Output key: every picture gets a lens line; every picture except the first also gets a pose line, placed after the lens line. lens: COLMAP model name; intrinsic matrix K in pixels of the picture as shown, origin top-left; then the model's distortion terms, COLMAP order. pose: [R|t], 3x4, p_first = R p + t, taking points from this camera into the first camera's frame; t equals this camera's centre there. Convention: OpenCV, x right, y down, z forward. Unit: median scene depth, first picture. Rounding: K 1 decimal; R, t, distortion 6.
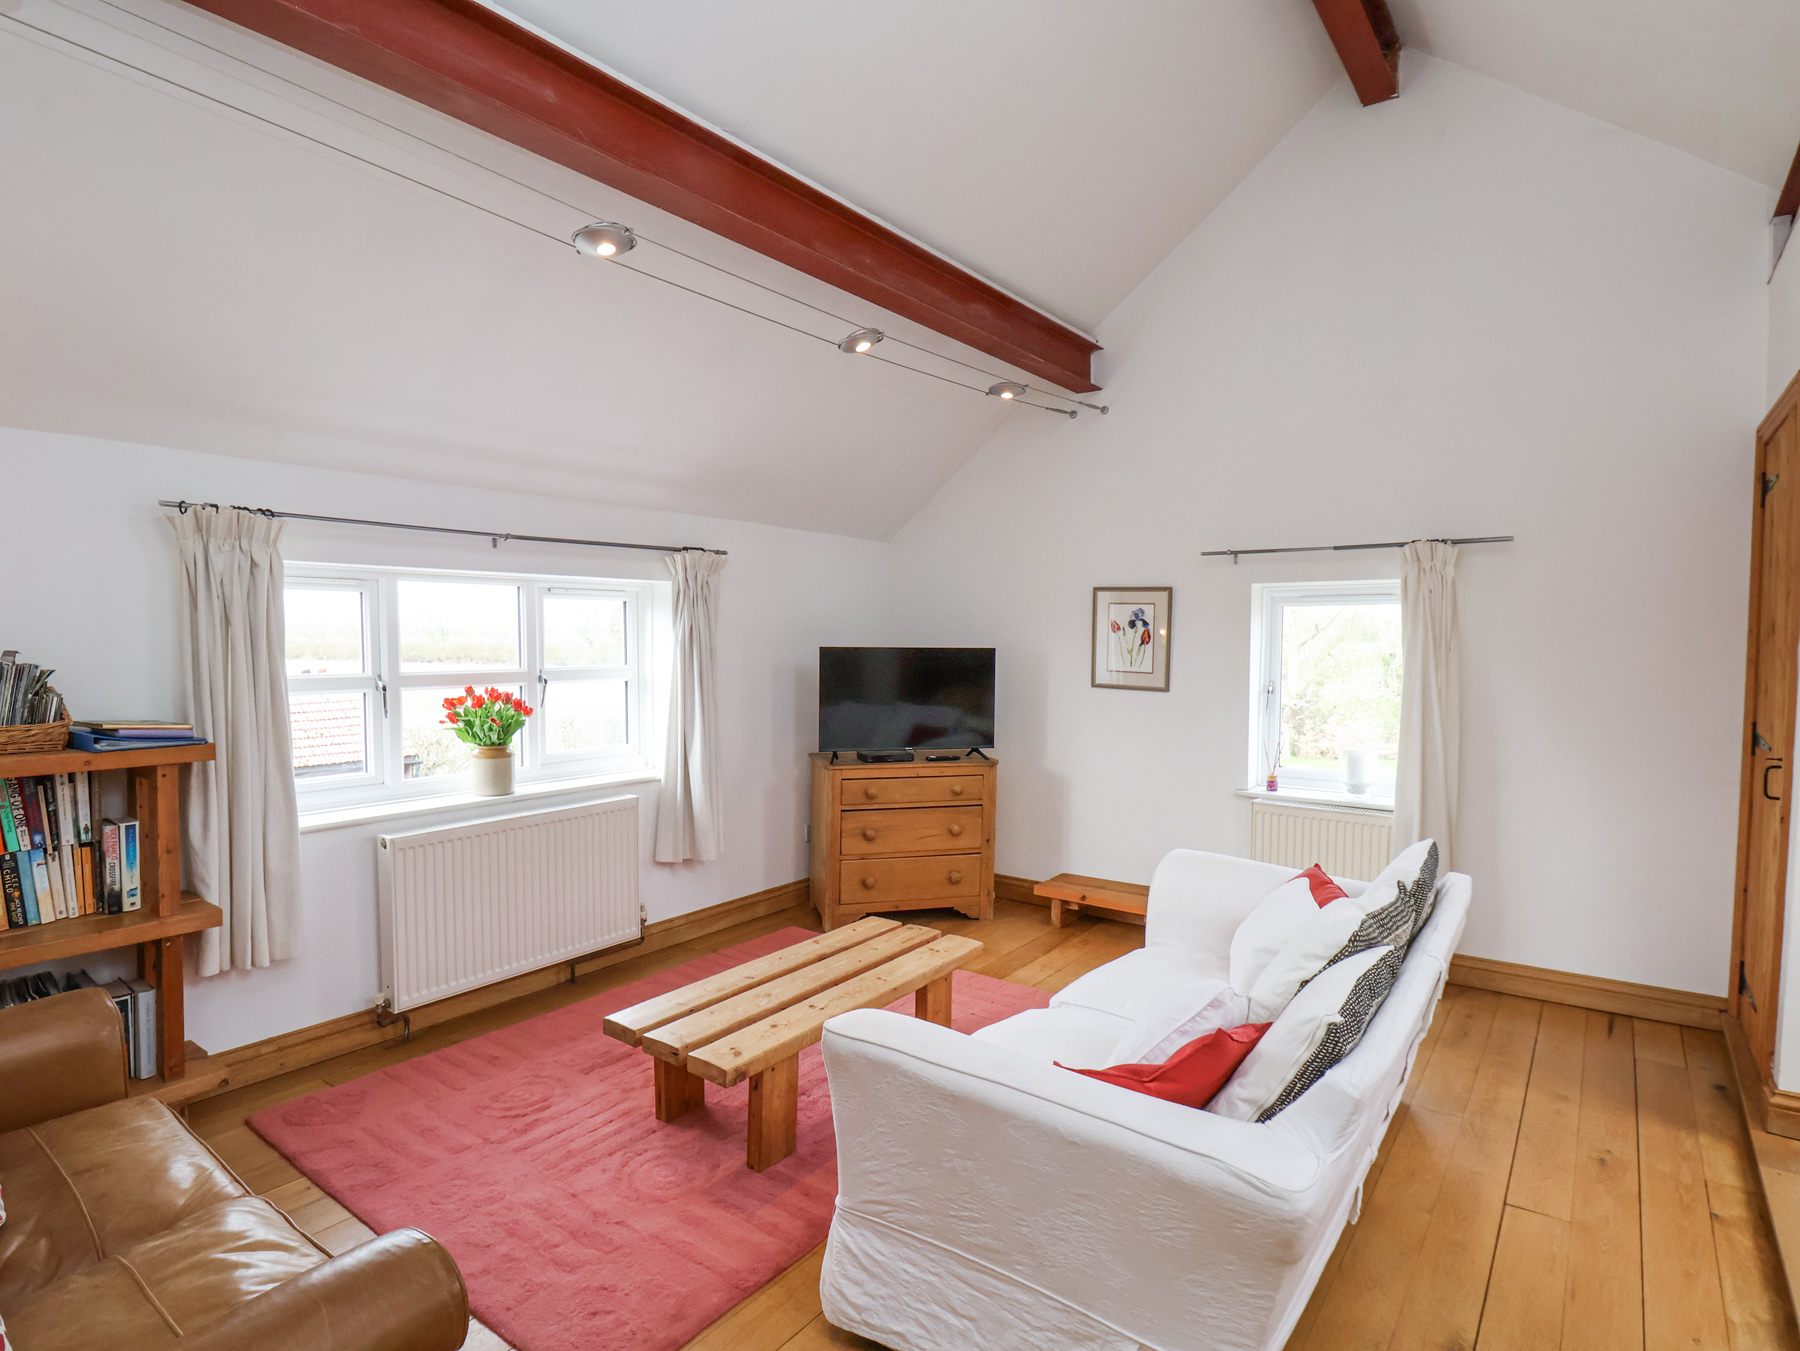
lens RADIAL K [[944.0, 0, 914.1], [0, 944.0, 690.0], [0, 0, 1]] dist [0.001103, -0.012826]
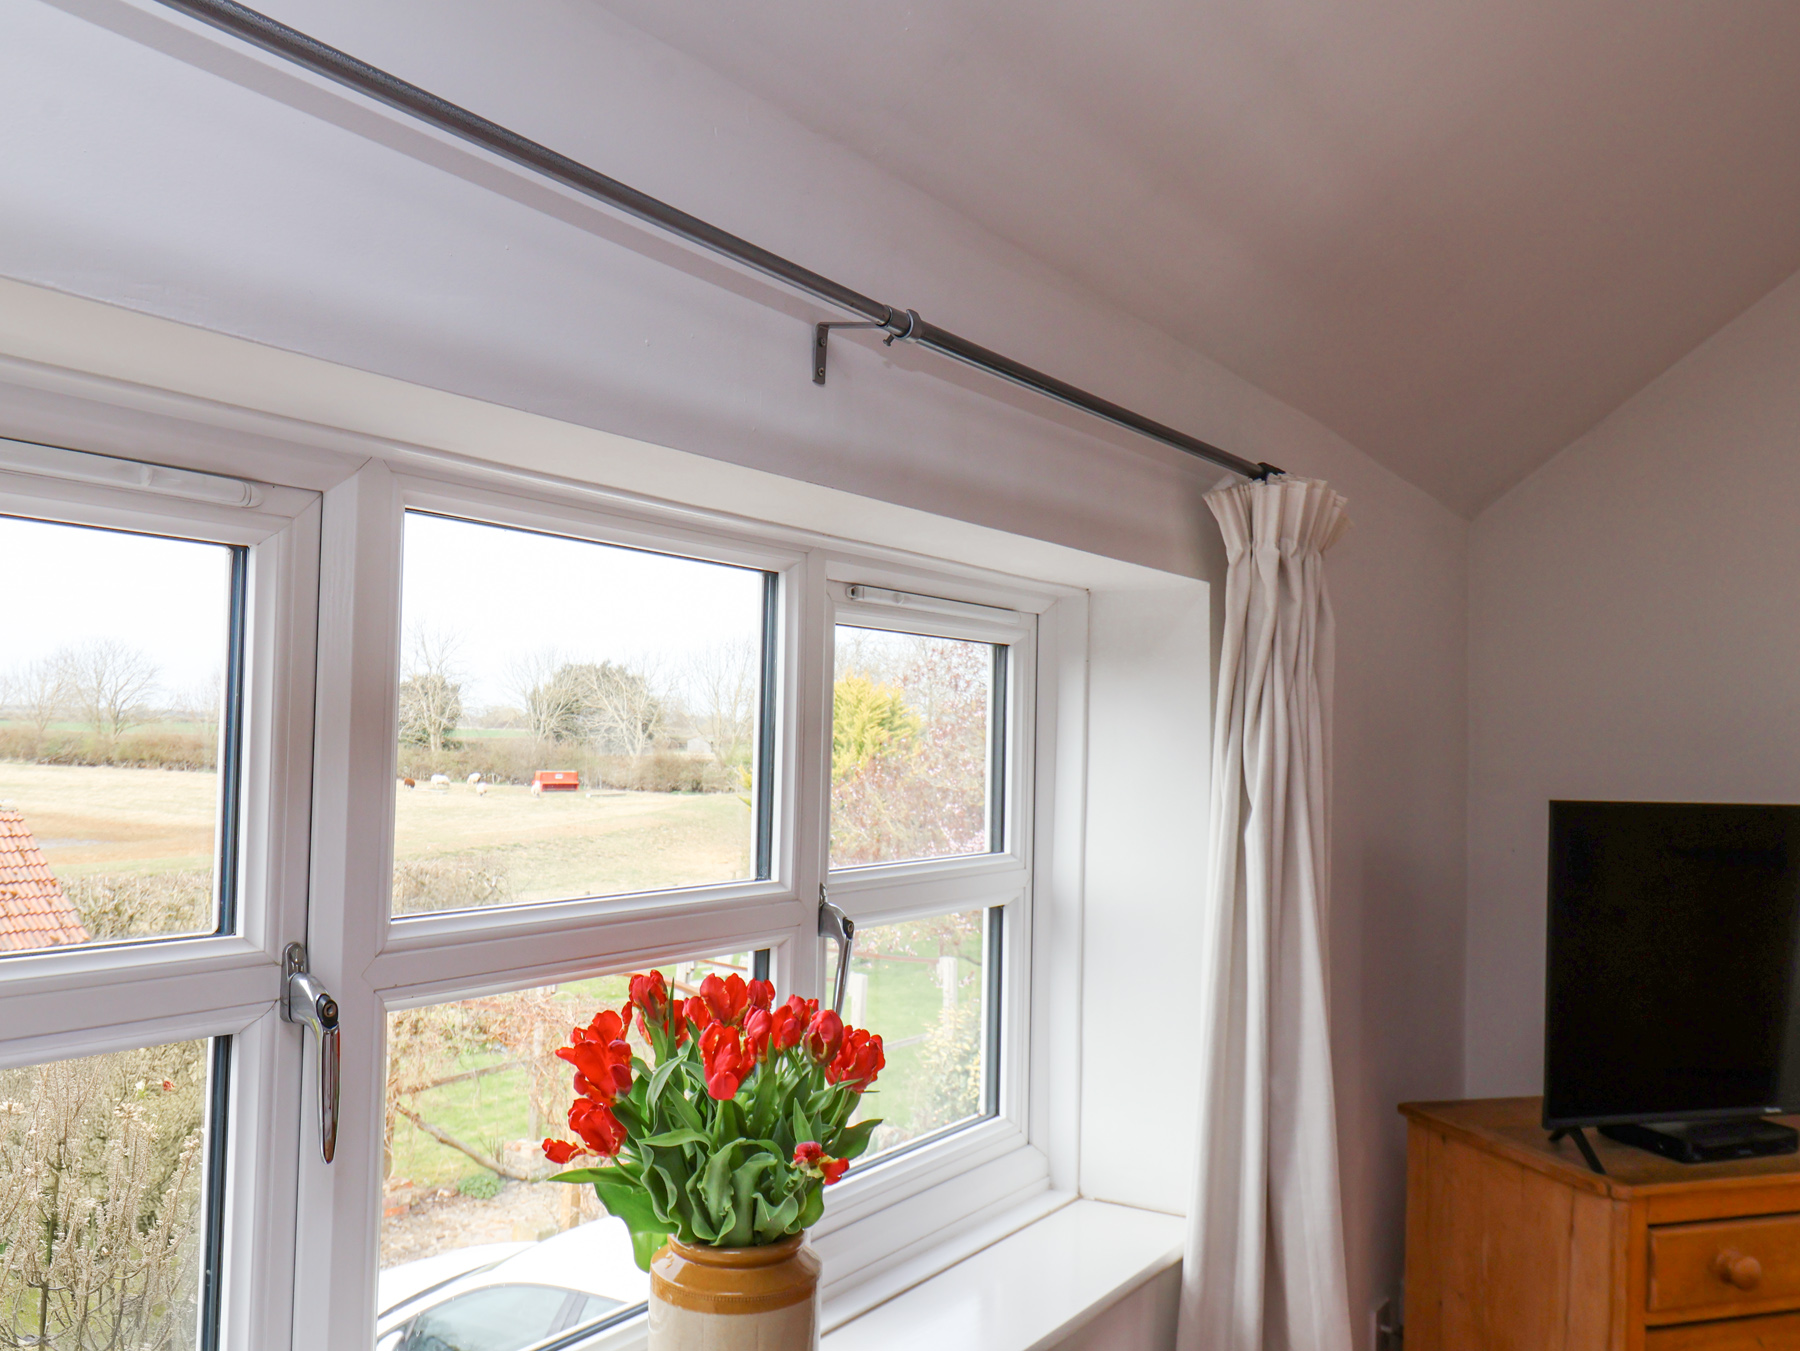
lens RADIAL K [[1410.3, 0, 900.0], [0, 1410.3, 675.5], [0, 0, 1]] dist [0.000365, -0.000867]
pose [[0.999464, 0.021124, 0.024993, -0.419382], [-0.018322, 0.994042, -0.107448, -0.040649], [-0.027114, 0.106933, 0.993896, 0.643692]]
